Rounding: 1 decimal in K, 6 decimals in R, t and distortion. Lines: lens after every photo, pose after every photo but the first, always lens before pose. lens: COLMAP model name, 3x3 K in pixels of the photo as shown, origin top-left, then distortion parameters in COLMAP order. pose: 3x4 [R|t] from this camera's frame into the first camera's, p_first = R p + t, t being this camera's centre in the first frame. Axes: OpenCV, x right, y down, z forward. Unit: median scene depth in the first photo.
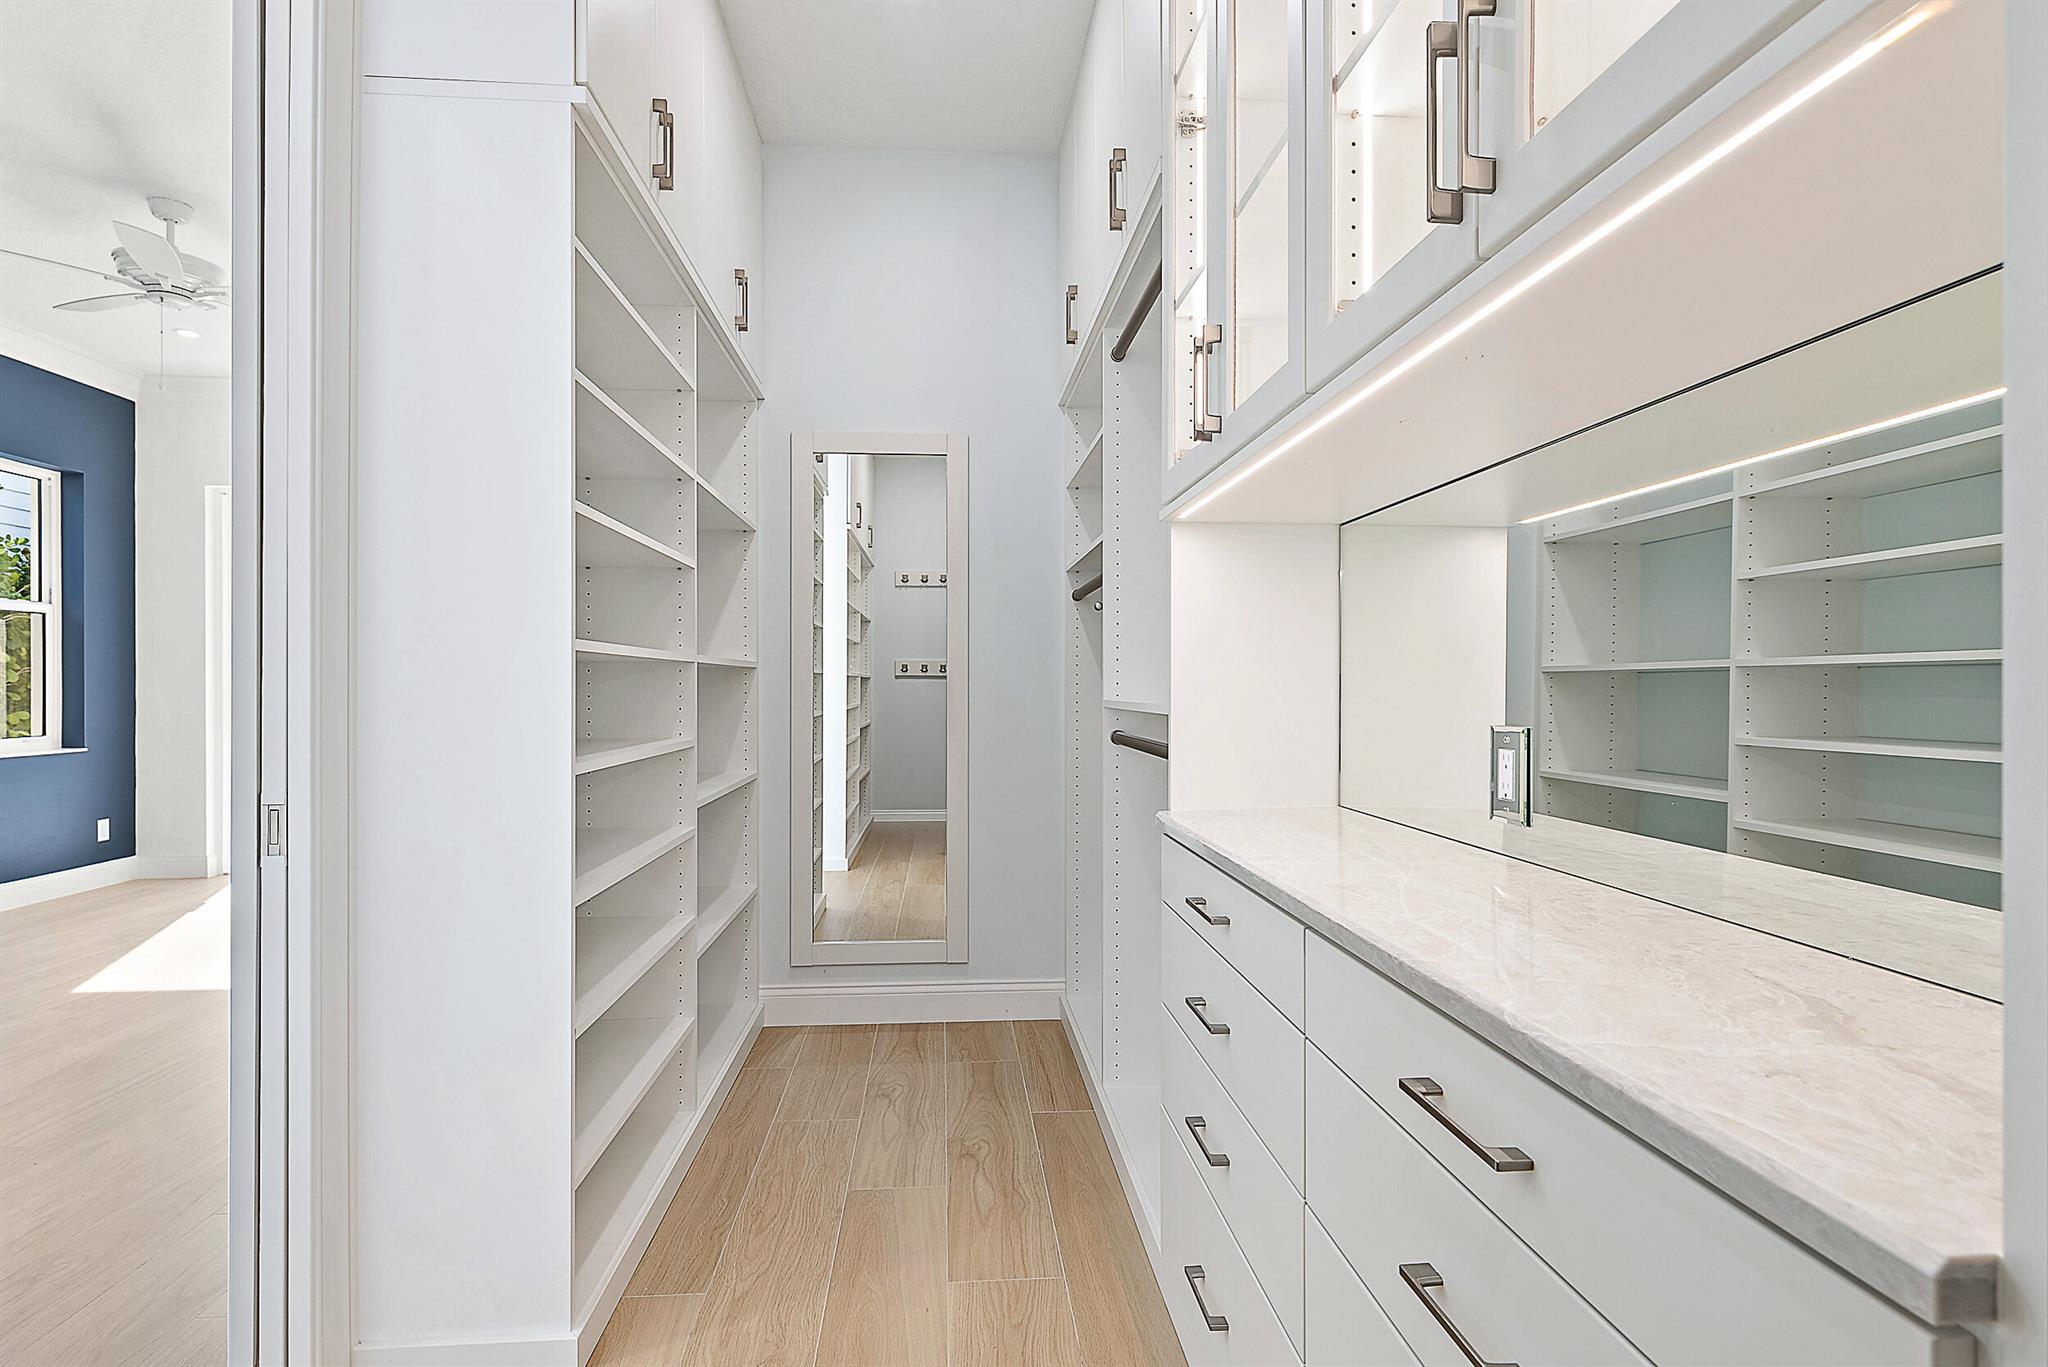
lens RADIAL K [[1114.1, 0, 1021.1], [0, 1114.1, 685.2], [0, 0, 1]] dist [0.004715, 0.000254]
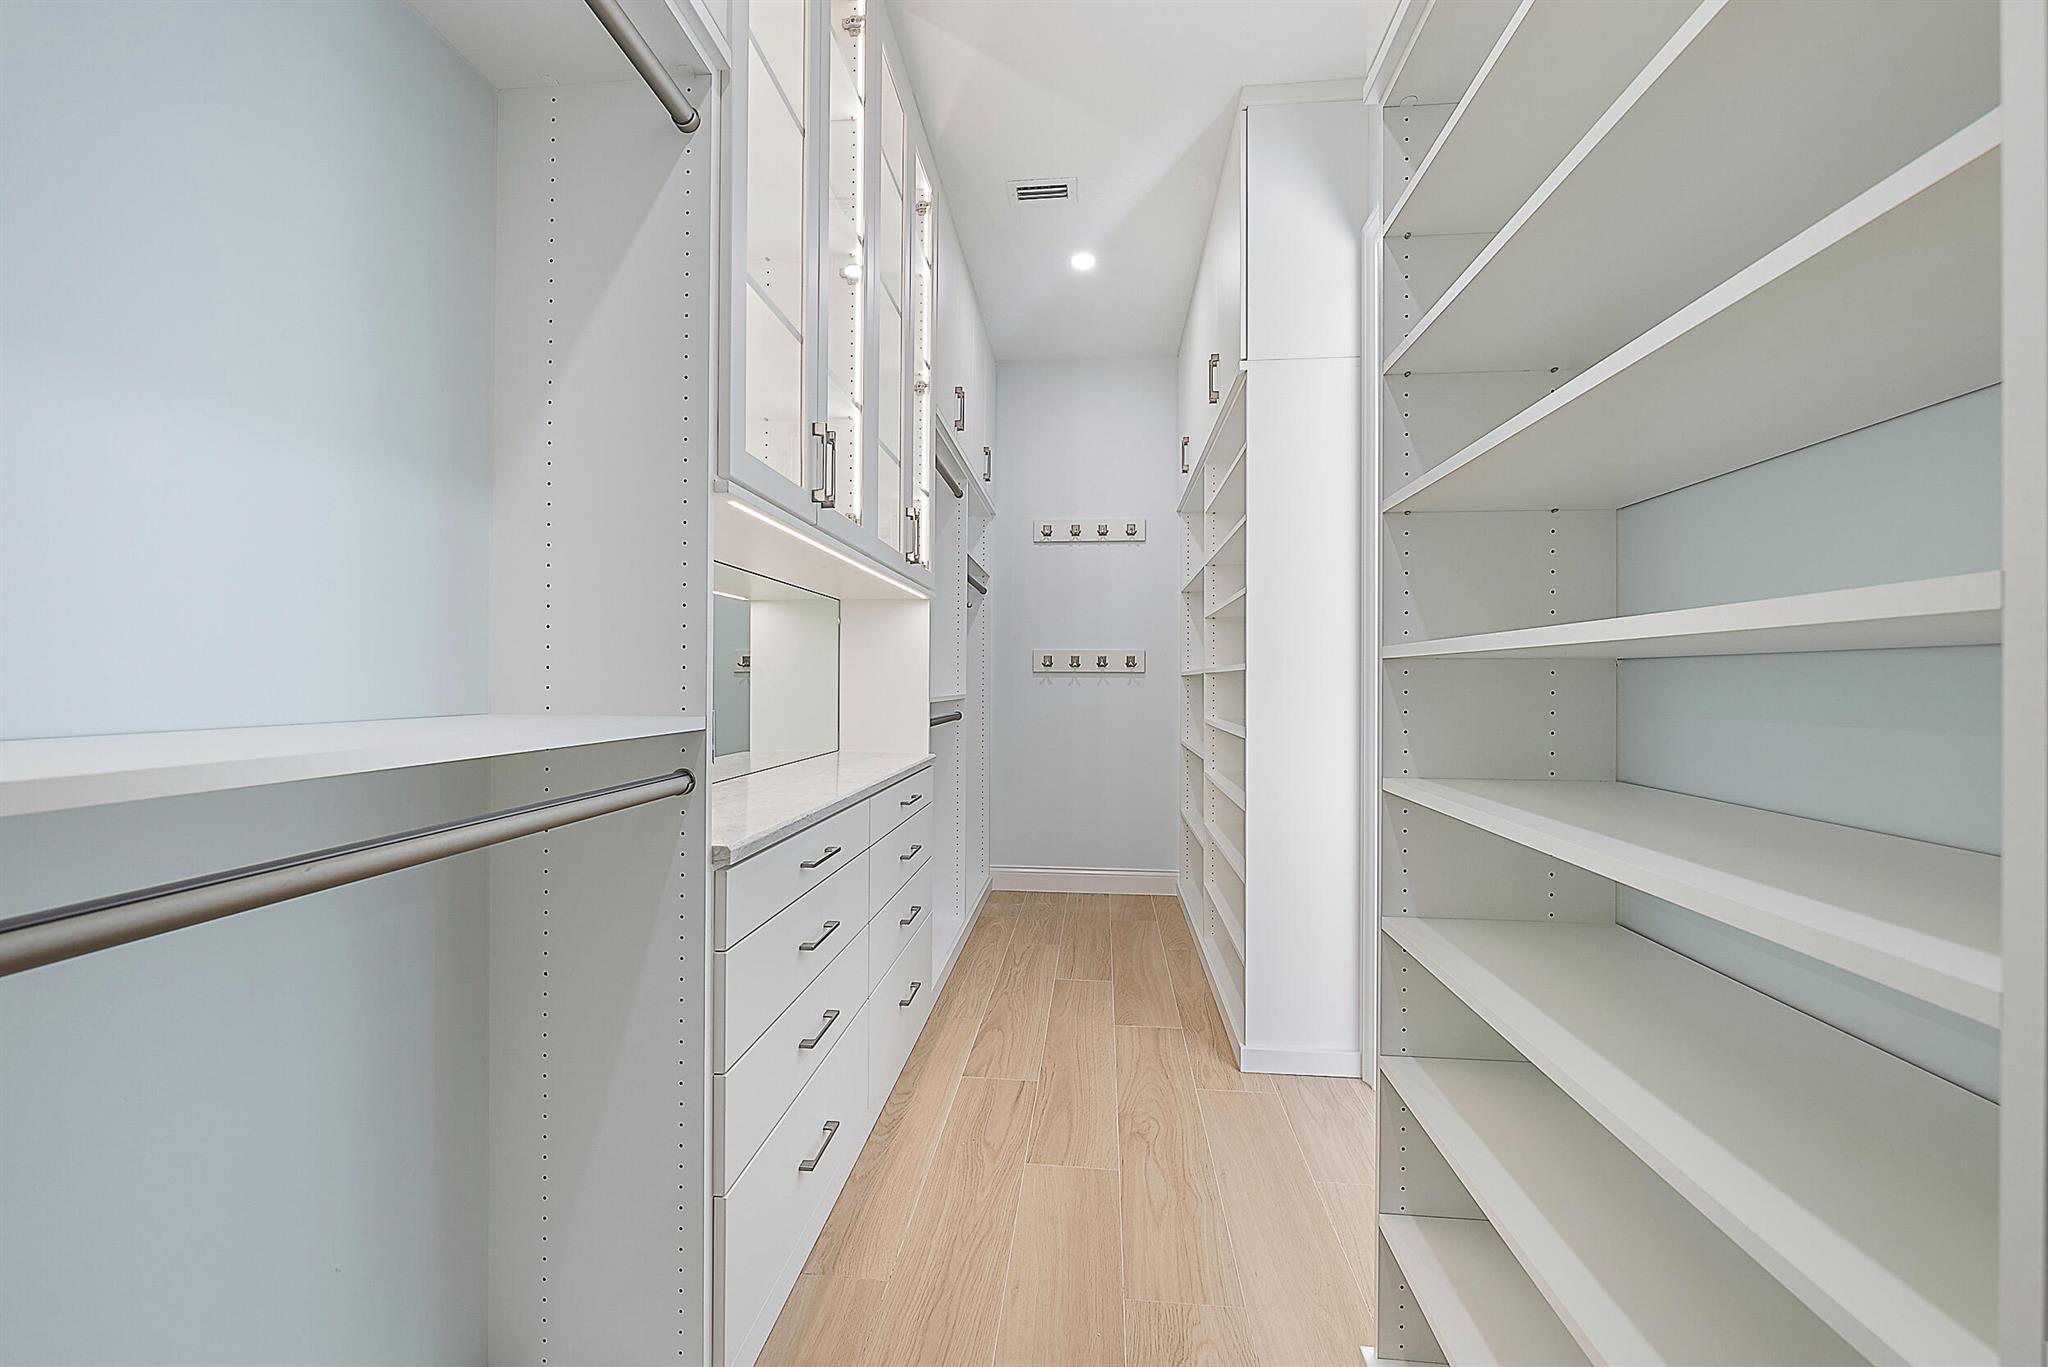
lens RADIAL K [[829.9, 0, 1017.4], [0, 829.9, 685.8], [0, 0, 1]] dist [0.001101, -0.000021]
pose [[0.984864, 0.005271, -0.173248, 0.017048], [-0.005542, 0.999984, -0.001084, -0.000185], [0.173239, 0.002028, 0.984878, -0.219384]]
